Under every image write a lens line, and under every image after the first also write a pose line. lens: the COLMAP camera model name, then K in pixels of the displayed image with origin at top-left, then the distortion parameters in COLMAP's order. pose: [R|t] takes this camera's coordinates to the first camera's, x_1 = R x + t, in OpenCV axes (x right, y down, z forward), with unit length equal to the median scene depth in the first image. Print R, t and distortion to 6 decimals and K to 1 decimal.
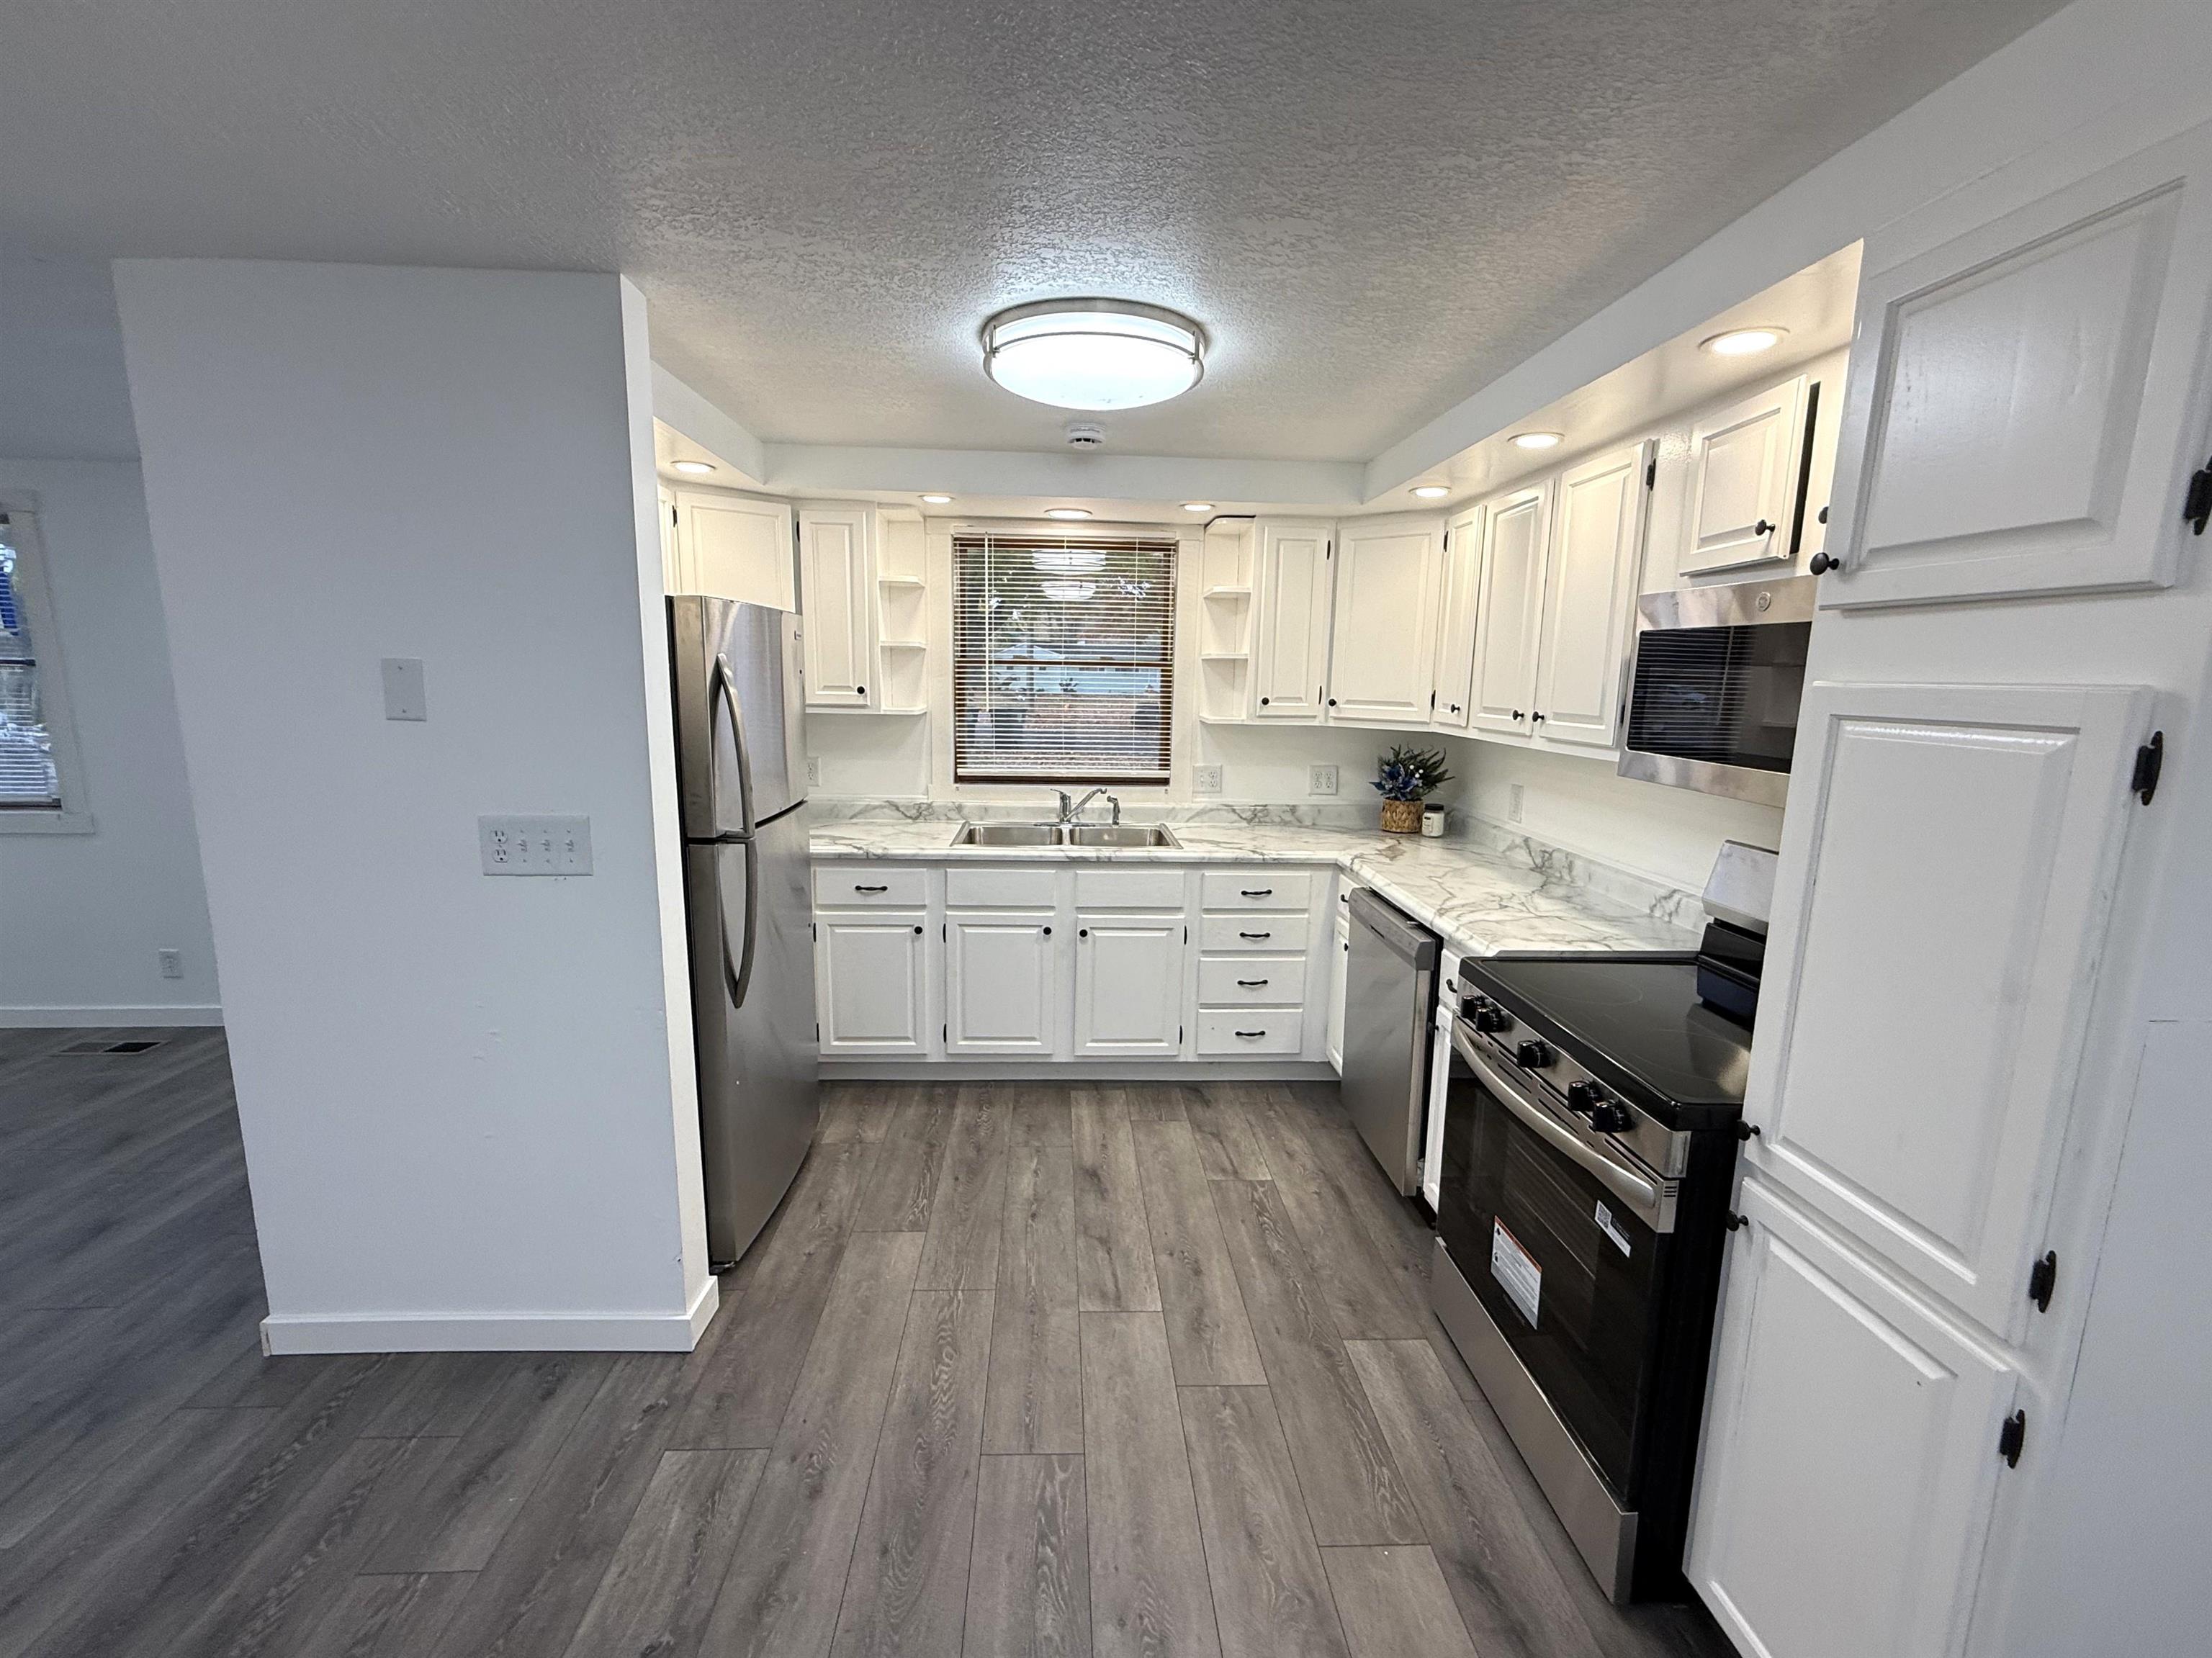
lens RADIAL K [[933.6, 0, 1103.3], [0, 933.6, 829.3], [0, 0, 1]] dist [0.000382, -0.000108]
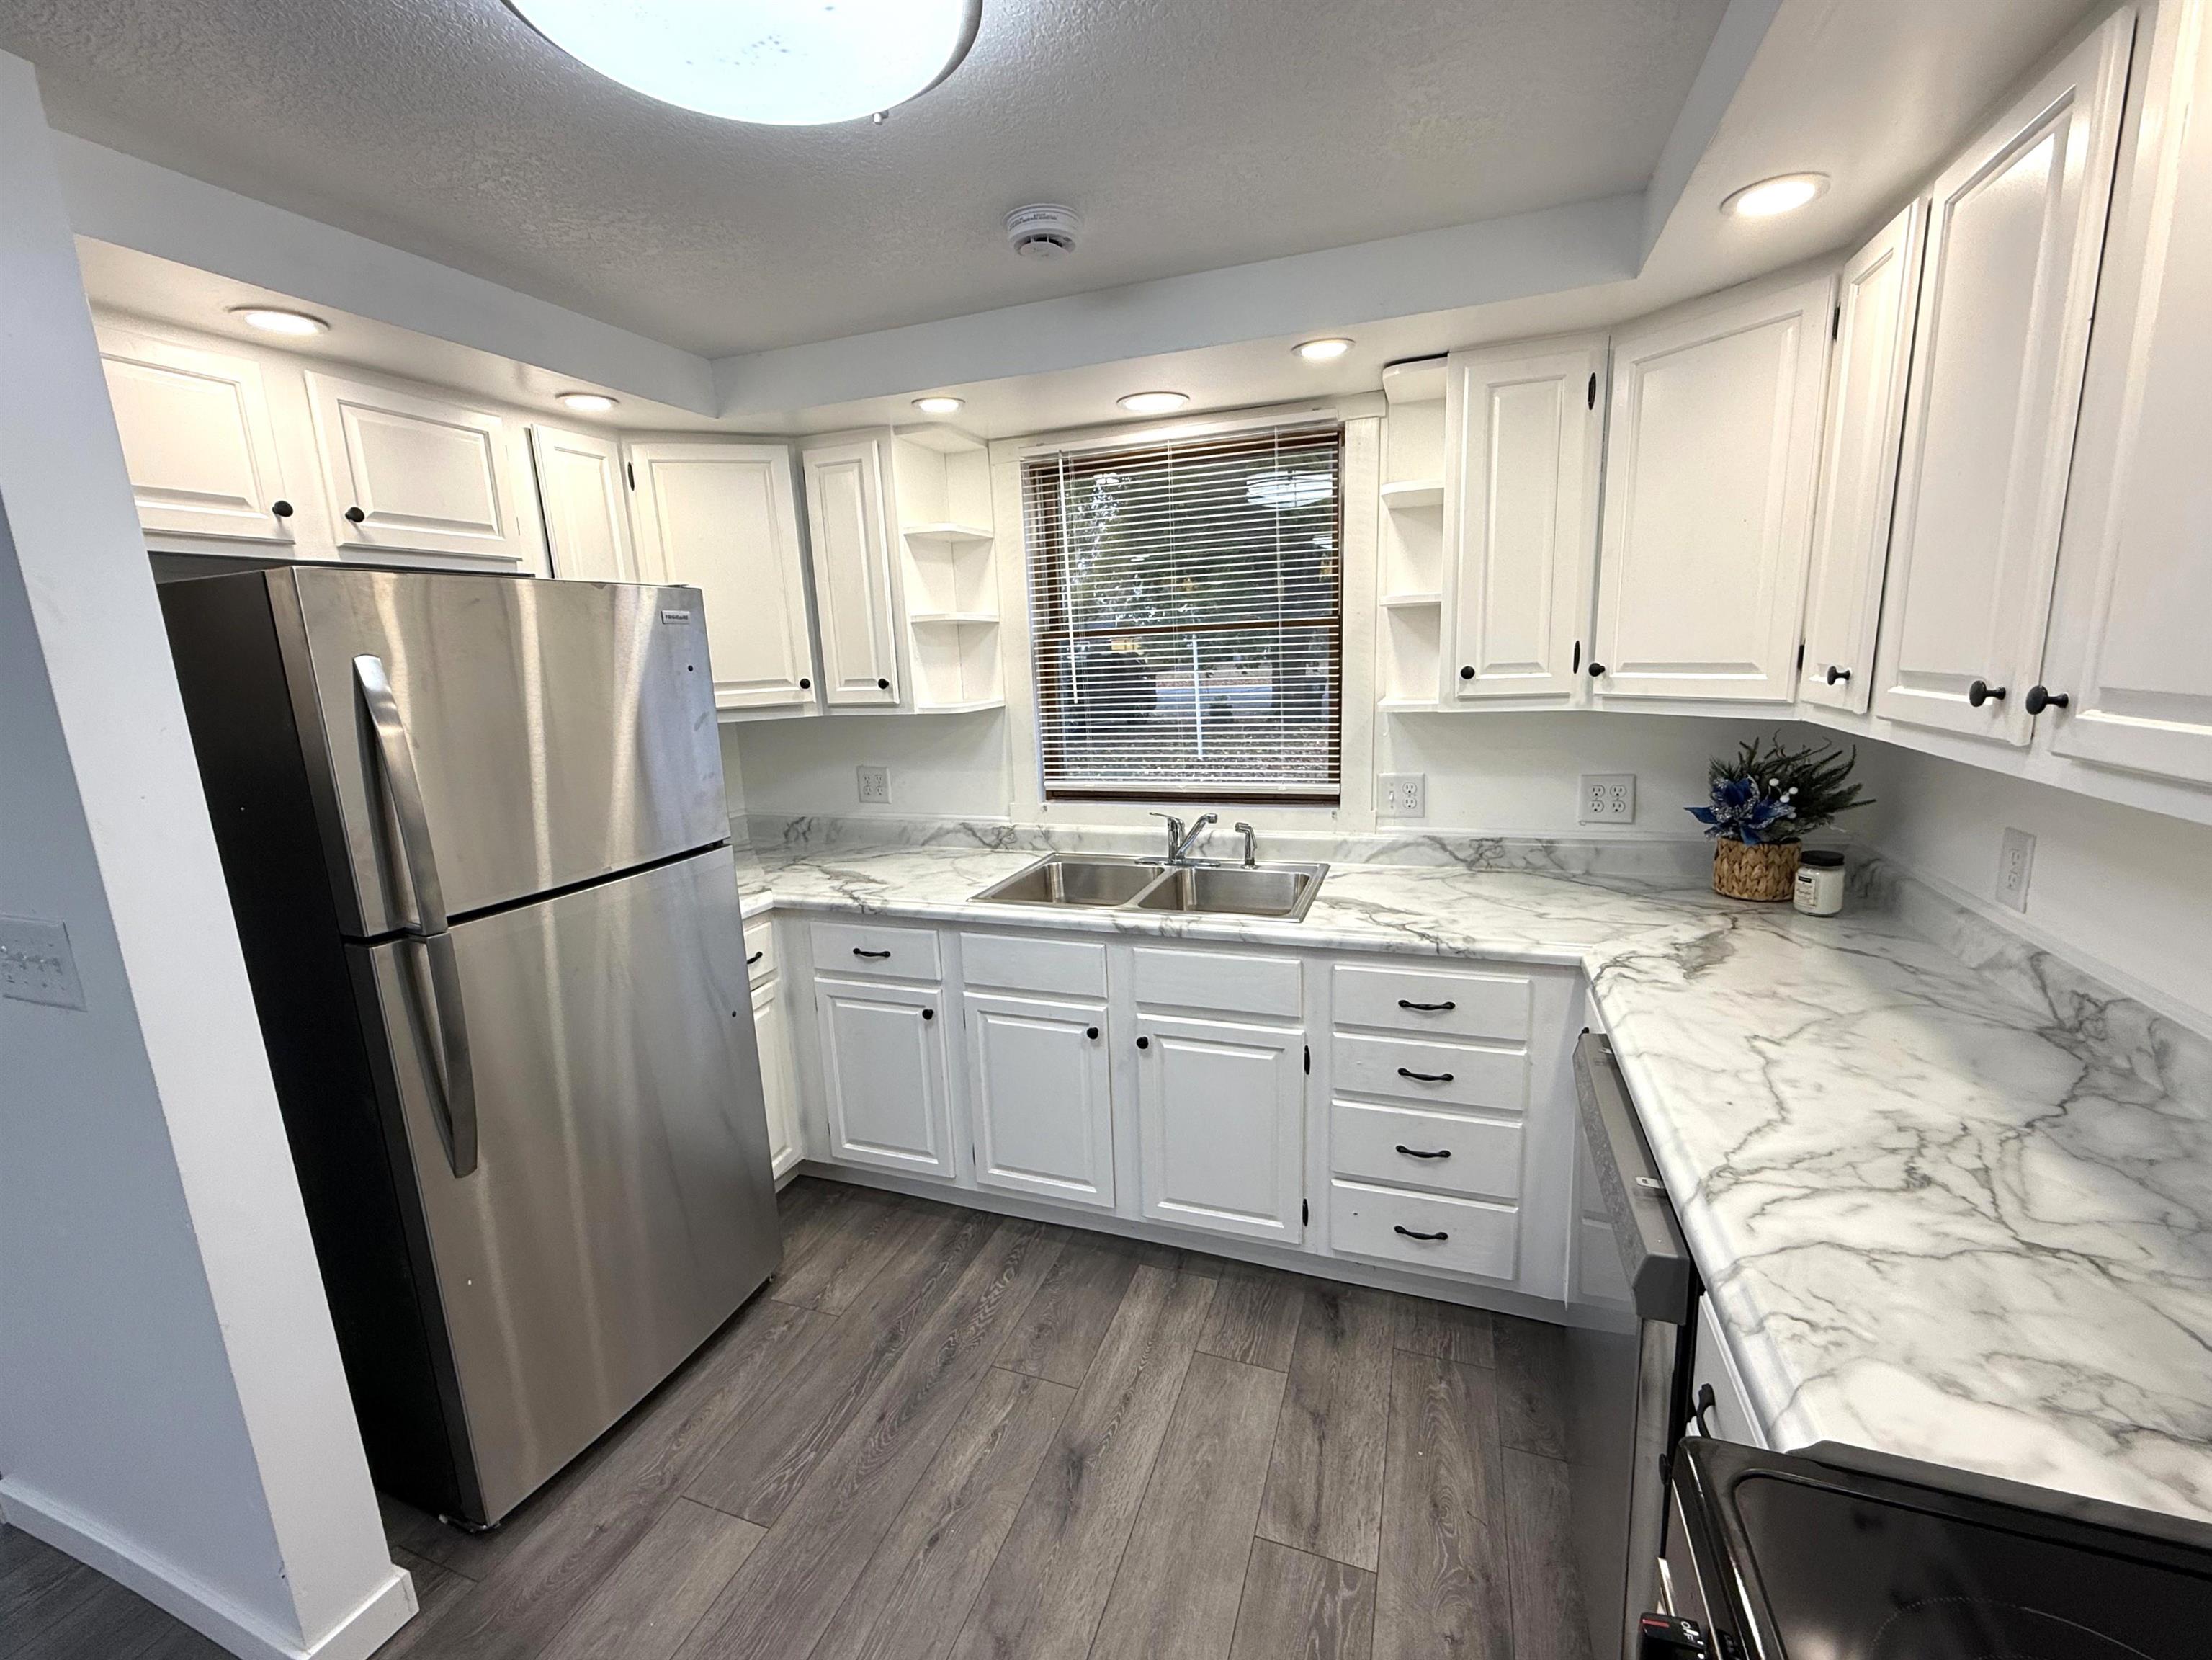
lens RADIAL K [[922.6, 0, 1102.6], [0, 922.6, 828.0], [0, 0, 1]] dist [0.001223, 0.000085]
pose [[0.918107, 0.019837, -0.395836, 0.217597], [-0.007495, 0.999437, 0.032701, -0.063894], [0.396261, -0.027056, 0.917739, 0.418830]]
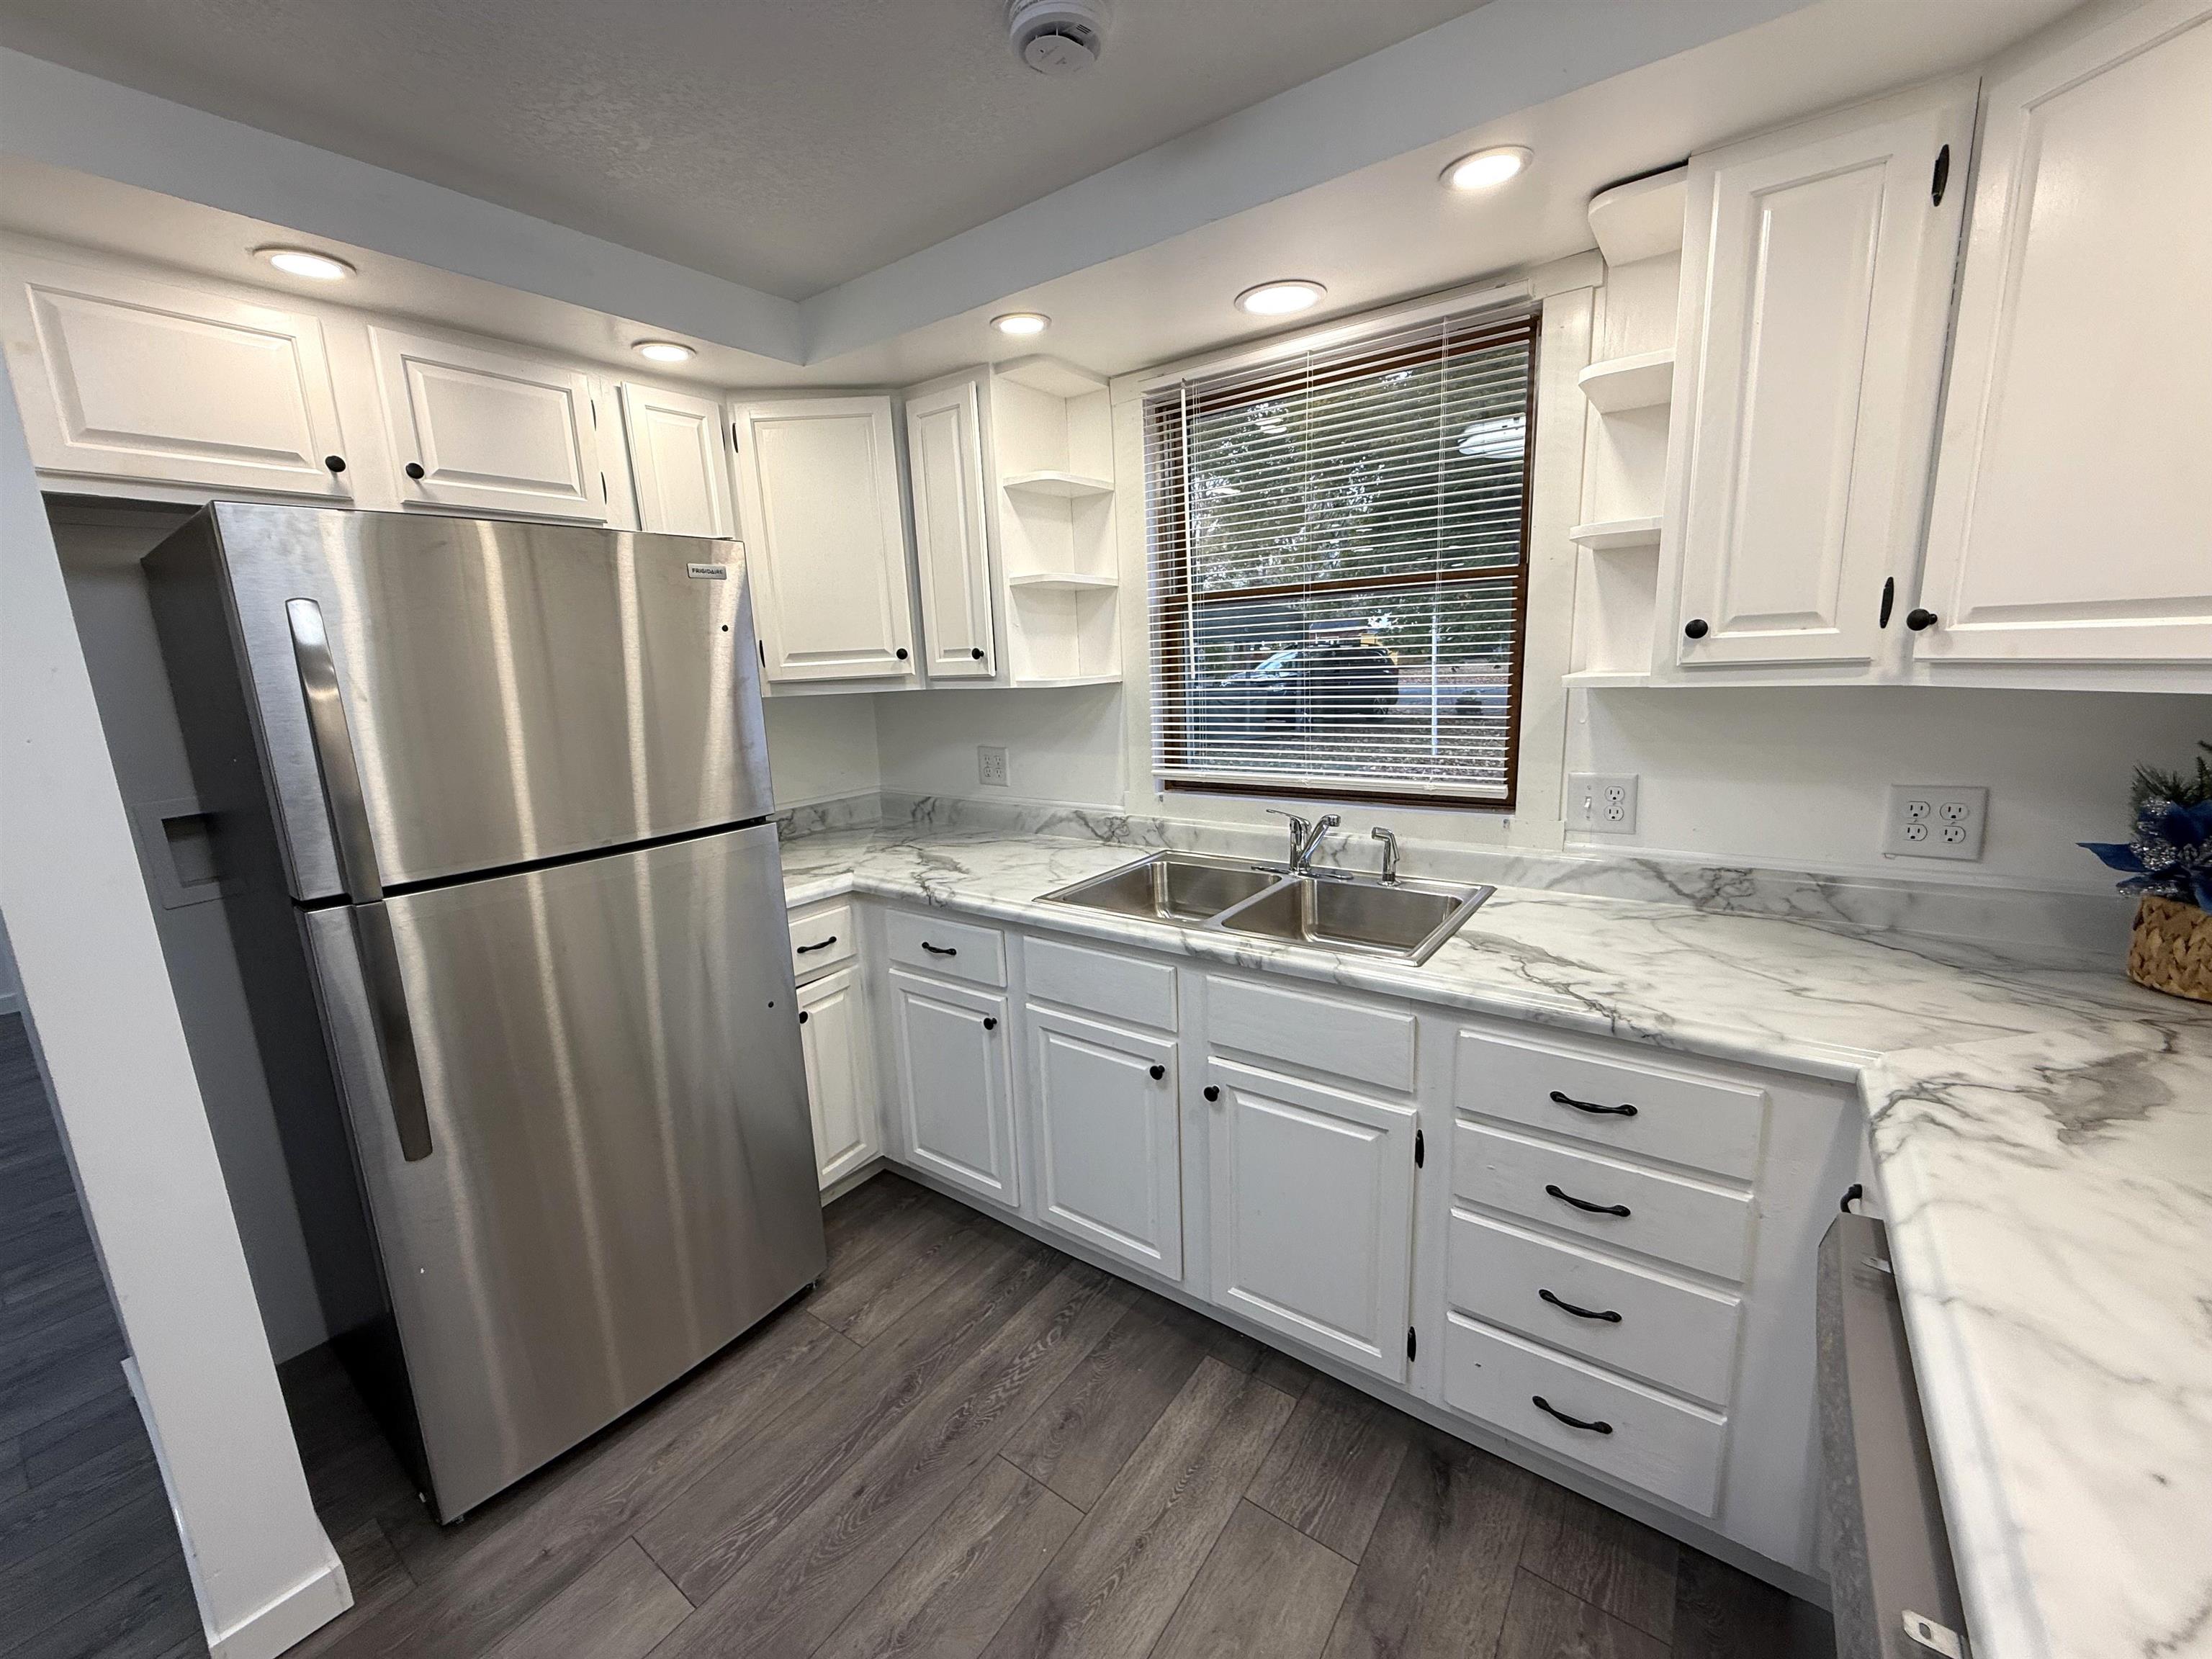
lens RADIAL K [[879.0, 0, 1101.3], [0, 879.0, 827.1], [0, 0, 1]] dist [0.000901, -0.000087]
pose [[0.775508, 0.071270, -0.627302, 0.244833], [-0.049160, 0.997408, 0.052545, -0.066141], [0.629421, -0.009911, 0.777001, 0.605178]]
